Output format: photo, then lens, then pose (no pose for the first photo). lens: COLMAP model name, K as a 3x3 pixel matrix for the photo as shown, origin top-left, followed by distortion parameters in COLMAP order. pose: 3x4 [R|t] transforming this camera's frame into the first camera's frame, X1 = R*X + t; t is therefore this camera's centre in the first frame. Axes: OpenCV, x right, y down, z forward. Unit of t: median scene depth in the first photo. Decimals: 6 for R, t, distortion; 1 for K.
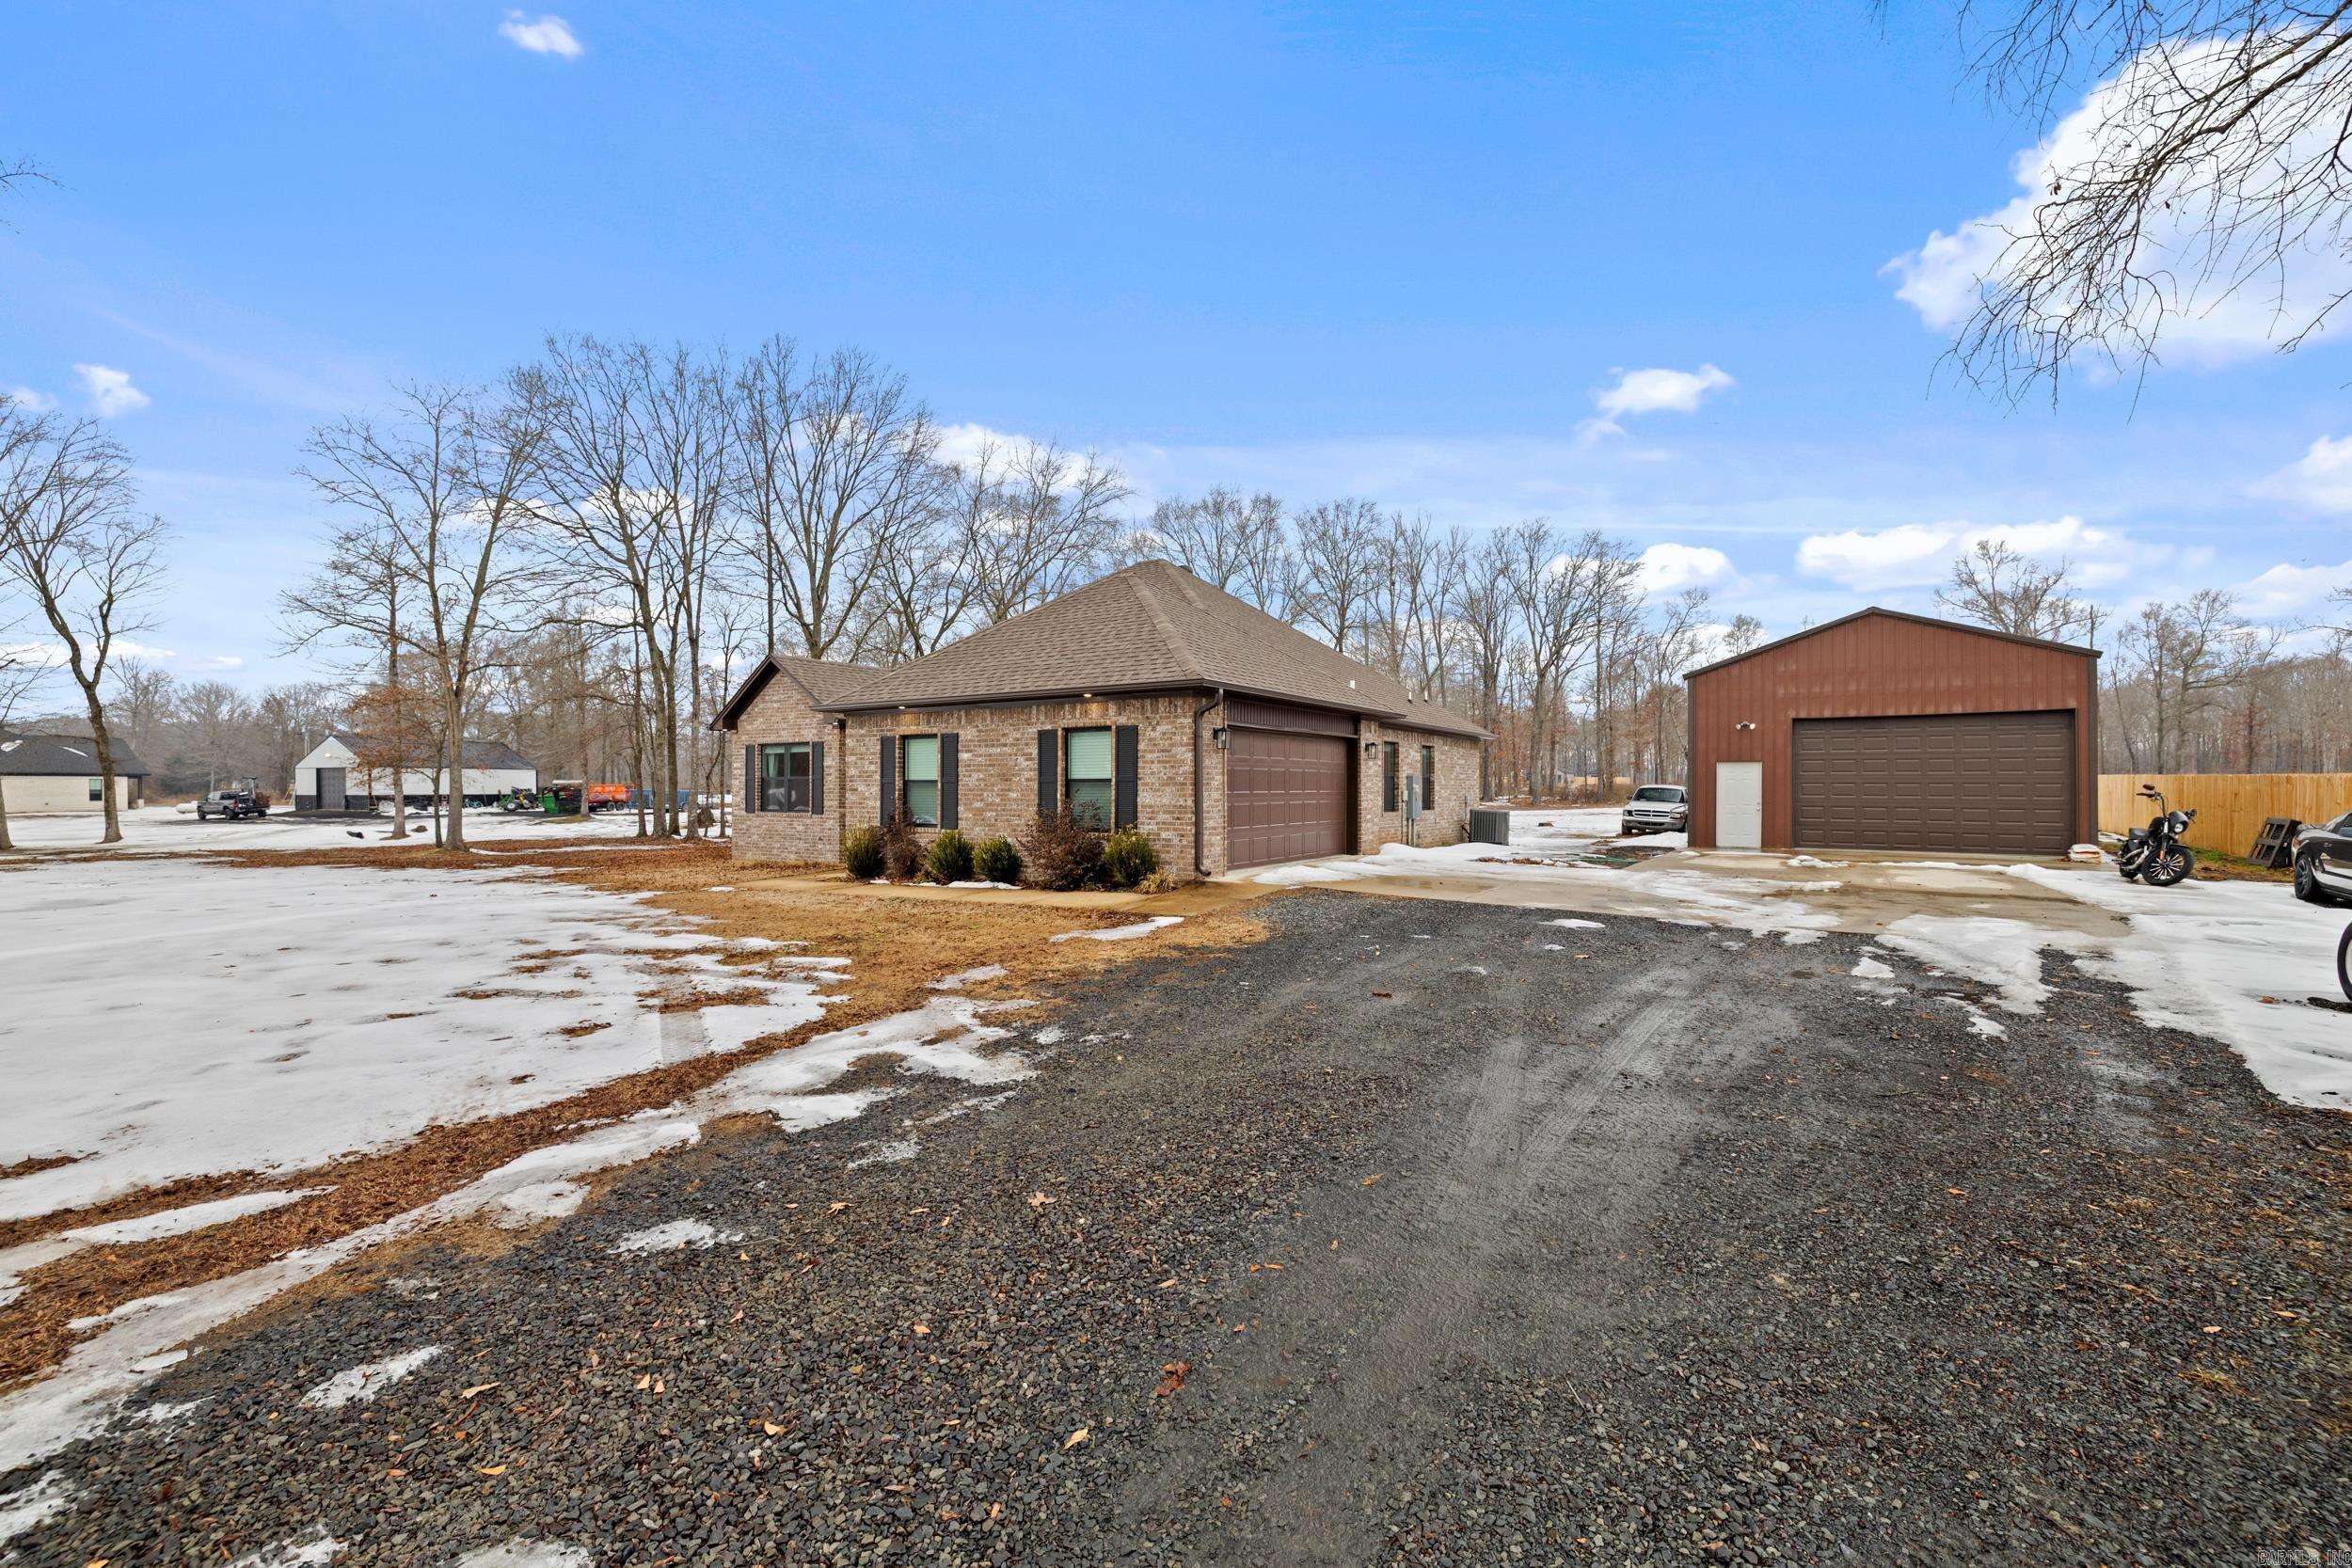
lens RADIAL K [[986.9, 0, 1173.6], [0, 986.9, 780.1], [0, 0, 1]] dist [-0.000133, 0.000013]
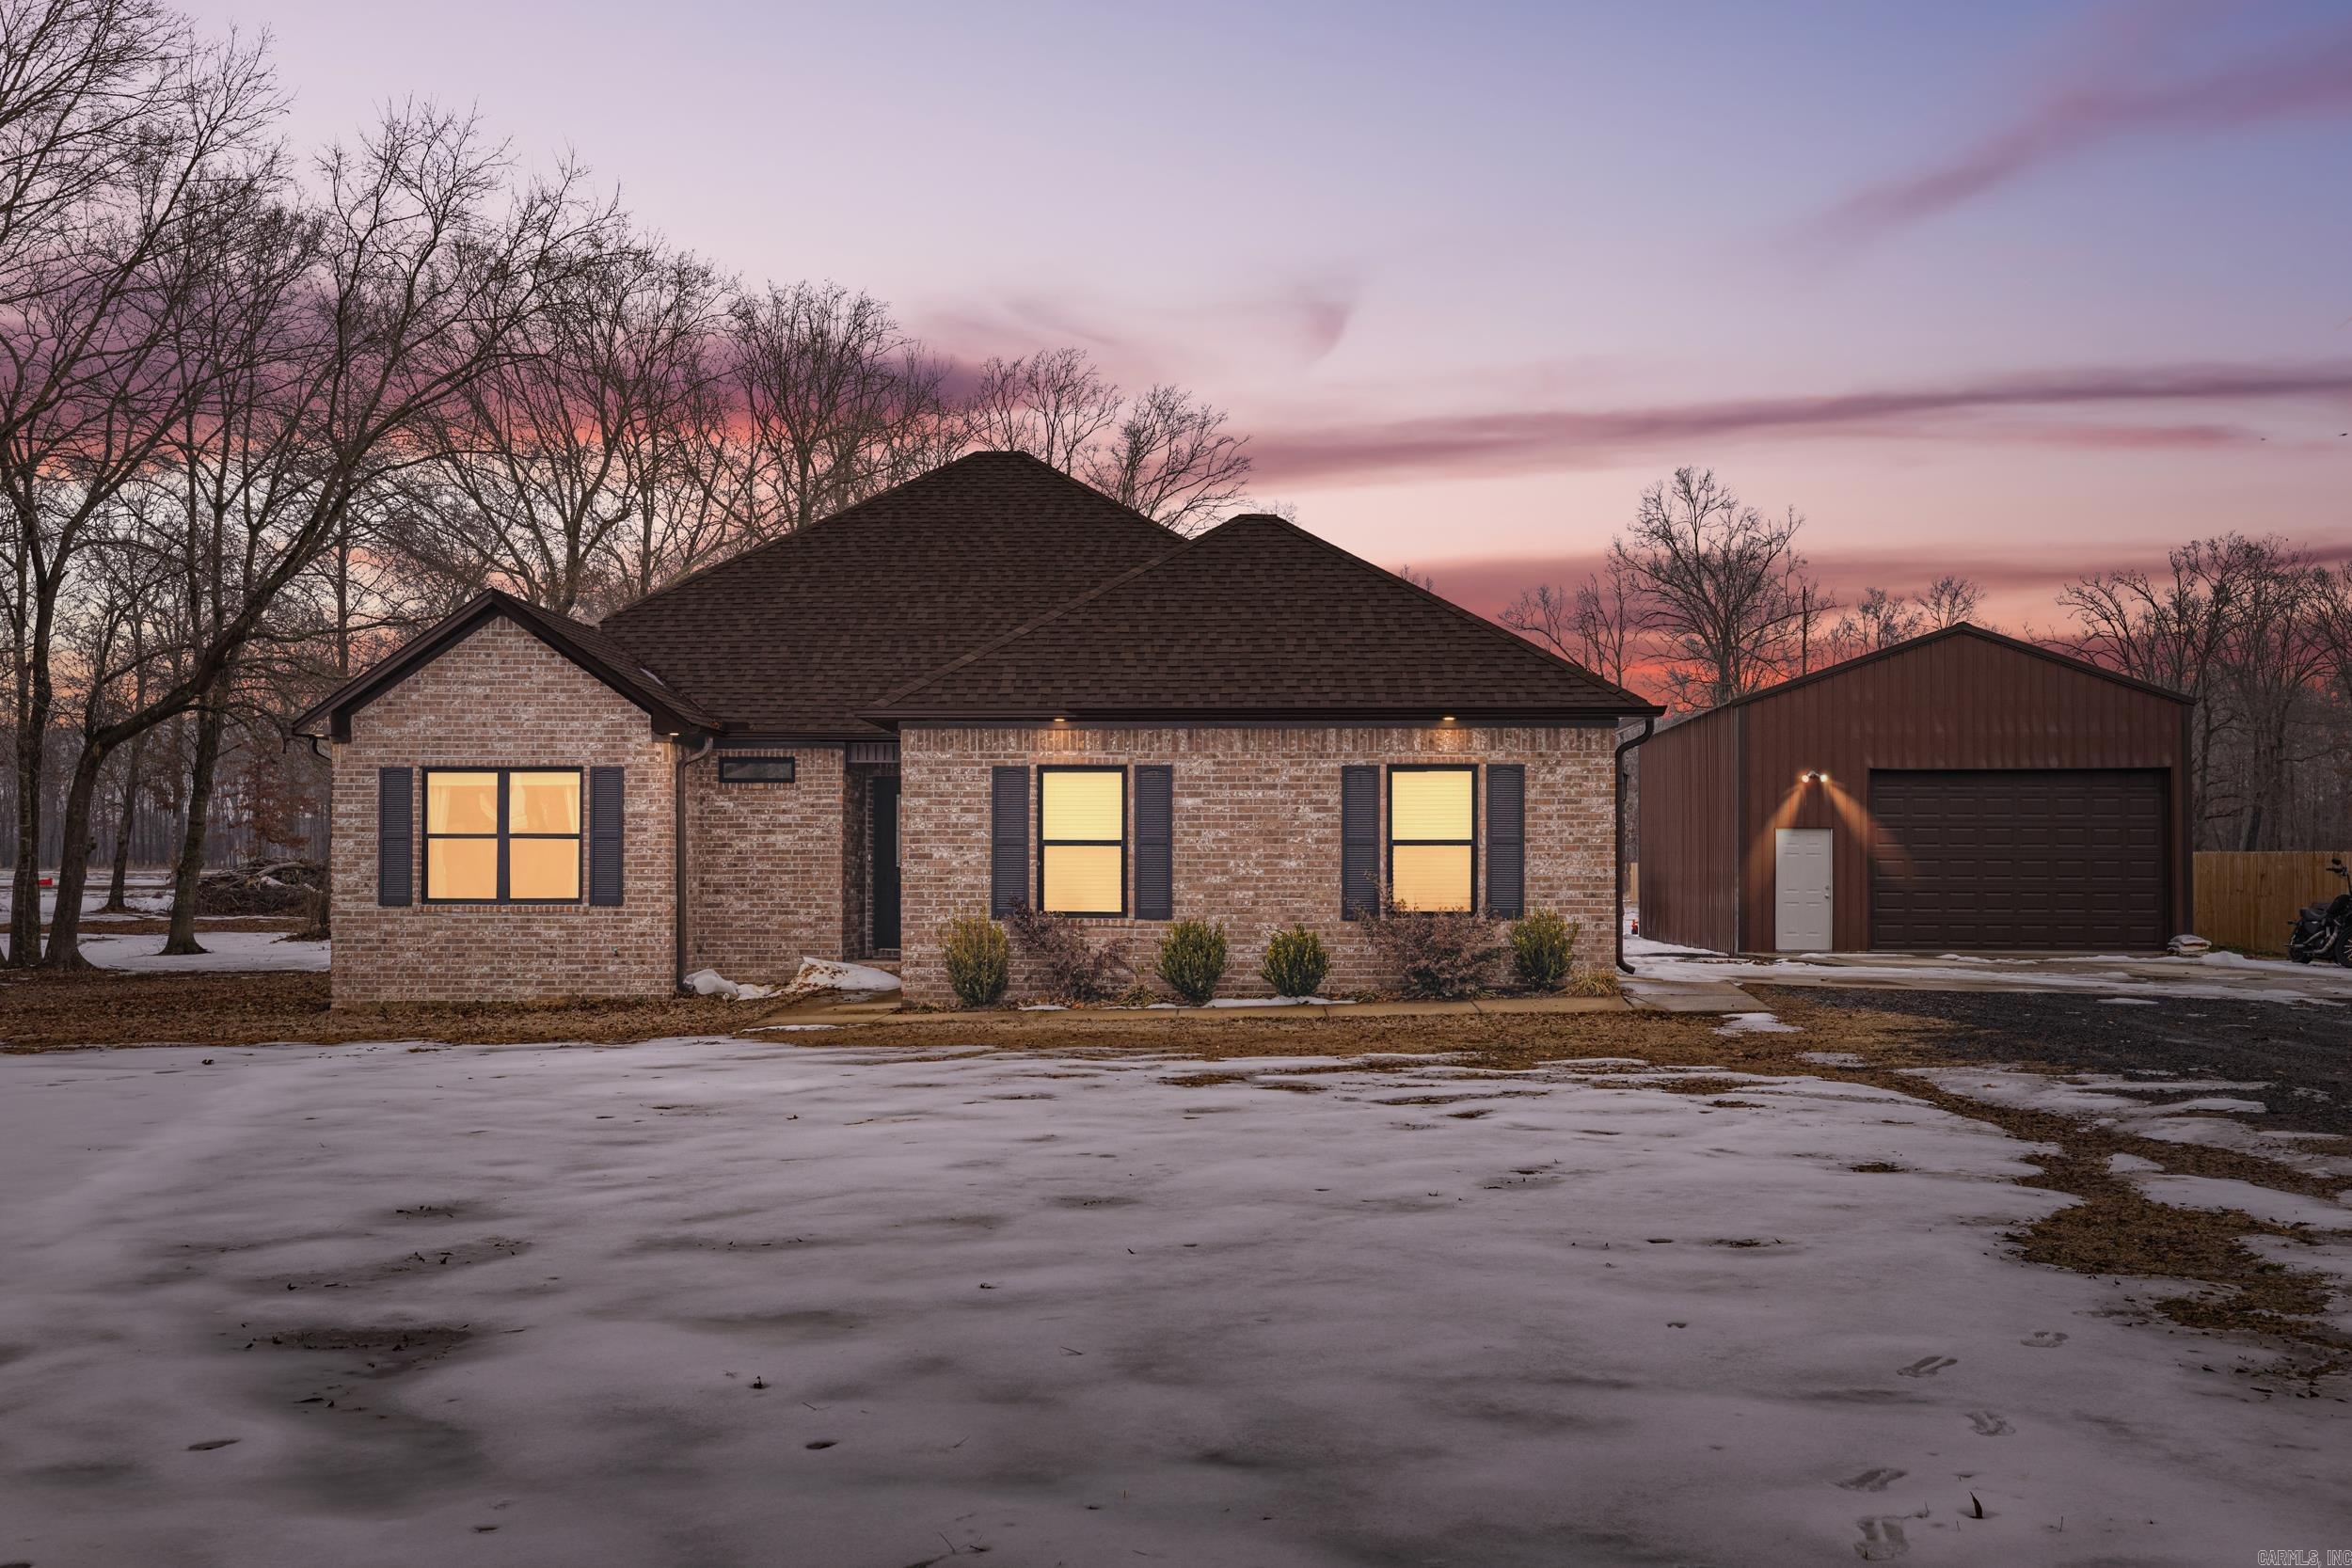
lens RADIAL K [[2297.6, 0, 1176.0], [0, 2297.6, 784.0], [0, 0, 1]] dist [-0.004912, 0.003217]
pose [[0.858977, 0.023260, 0.511485, -0.726620], [-0.005036, 0.999303, -0.036985, 0.013648], [-0.511989, 0.029194, 0.858496, -0.190037]]
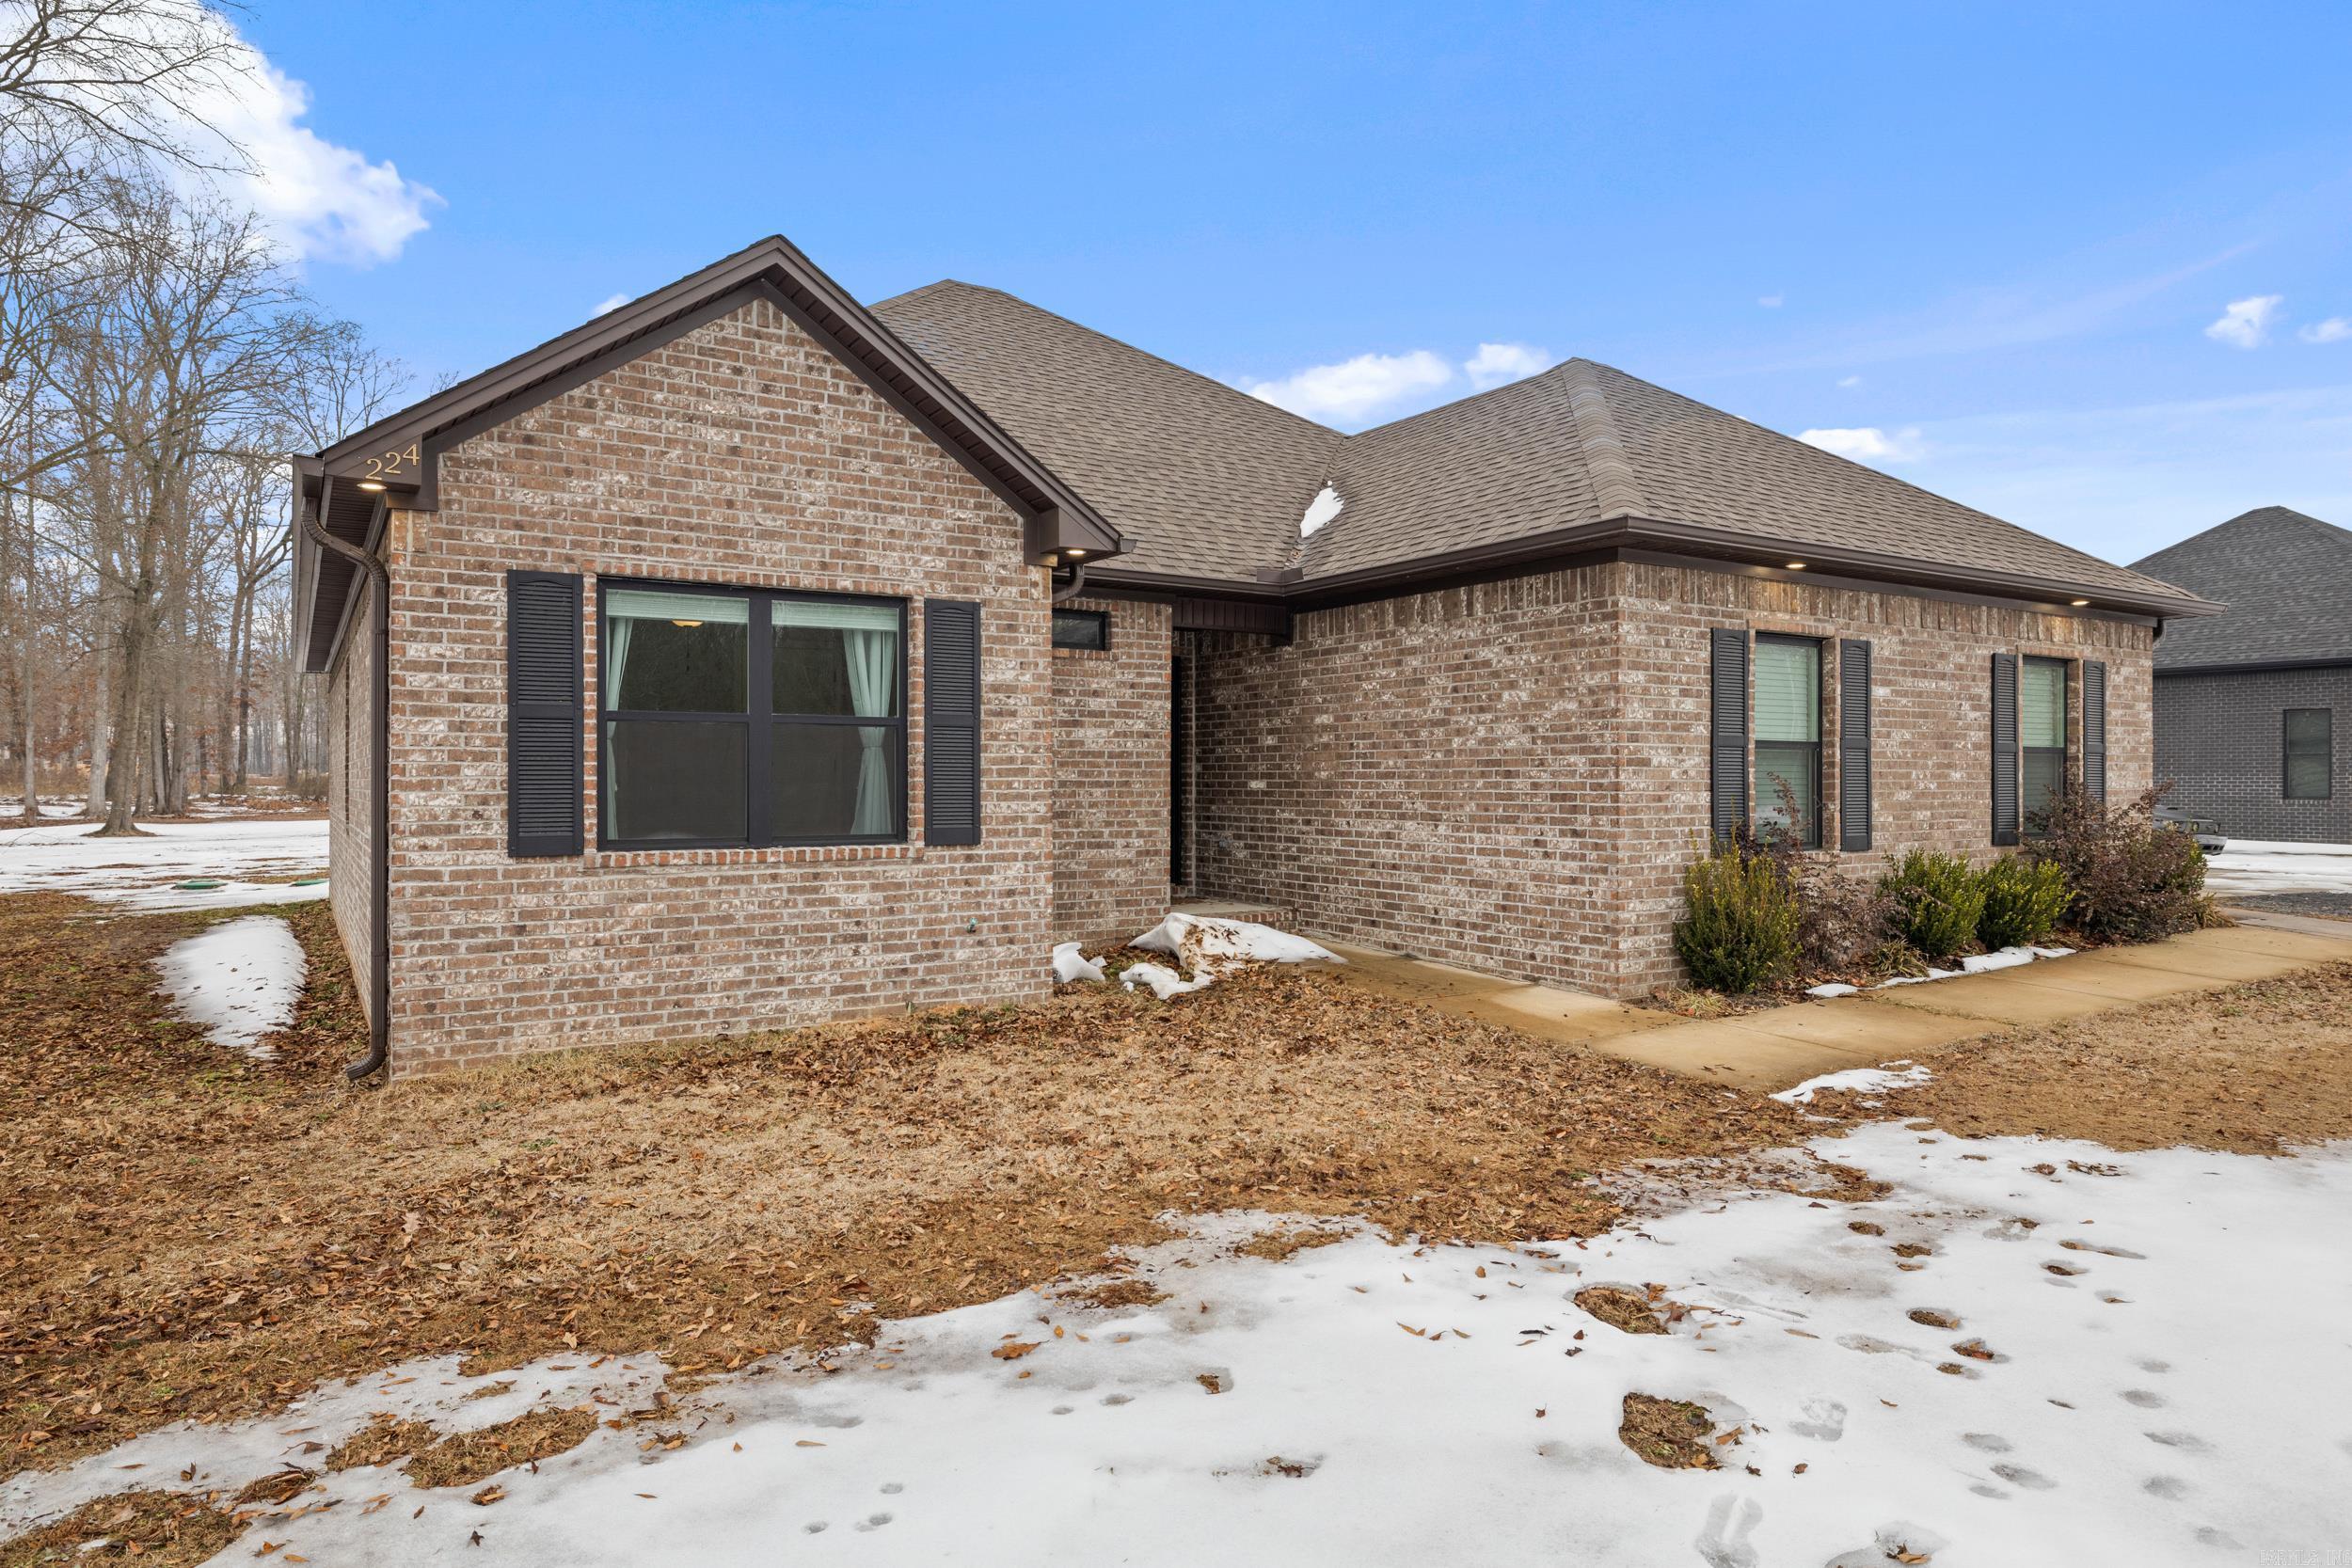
lens RADIAL K [[1412.7, 0, 1174.5], [0, 1412.7, 766.8], [0, 0, 1]] dist [-0.006659, -0.001398]
pose [[0.421632, 0.009867, 0.906713, -0.720005], [-0.006810, 0.999947, -0.007715, 0.013765], [-0.906742, -0.002922, 0.421677, 0.767941]]
